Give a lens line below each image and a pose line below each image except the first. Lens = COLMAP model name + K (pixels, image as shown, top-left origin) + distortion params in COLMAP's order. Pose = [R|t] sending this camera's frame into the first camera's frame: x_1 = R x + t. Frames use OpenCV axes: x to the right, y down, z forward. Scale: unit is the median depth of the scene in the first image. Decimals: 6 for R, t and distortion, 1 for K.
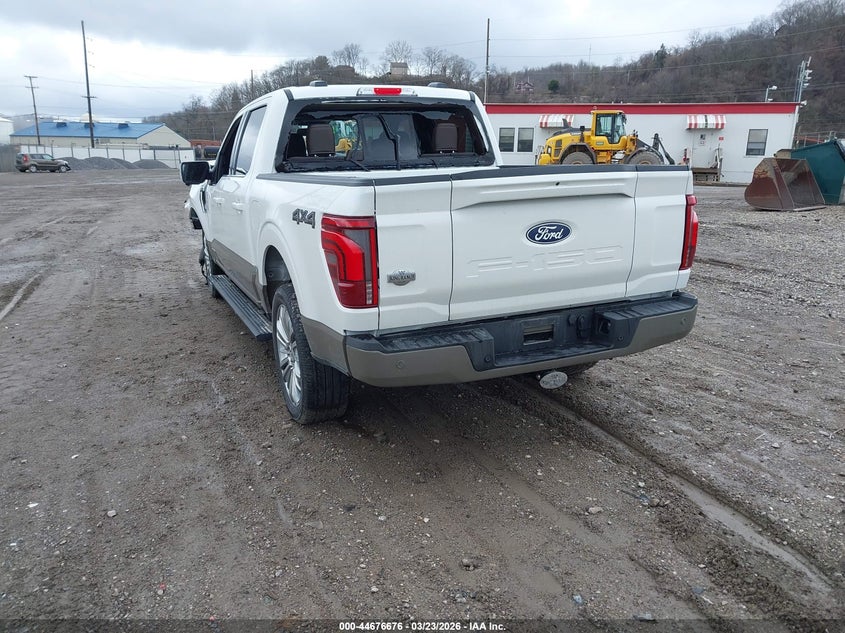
lens RADIAL K [[659.1, 0, 414.1], [0, 659.1, 317.4], [0, 0, 1]] dist [0.033902, -0.023164]
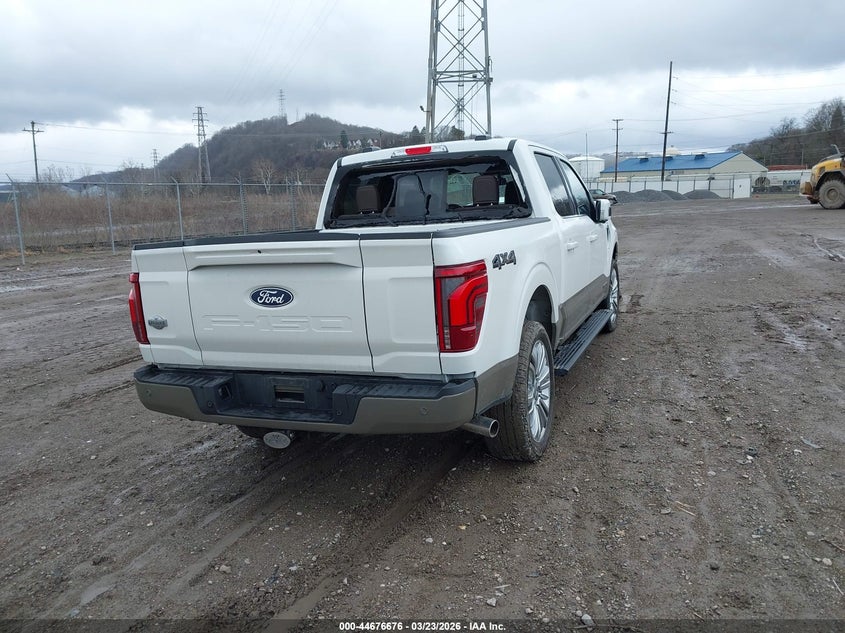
lens RADIAL K [[659.1, 0, 413.0], [0, 659.1, 312.9], [0, 0, 1]] dist [0.033902, -0.023164]
pose [[0.695810, 0.096325, -0.711738, 1.016243], [-0.131749, 0.991269, 0.005355, -0.126693], [0.706039, 0.090044, 0.702425, 0.390079]]
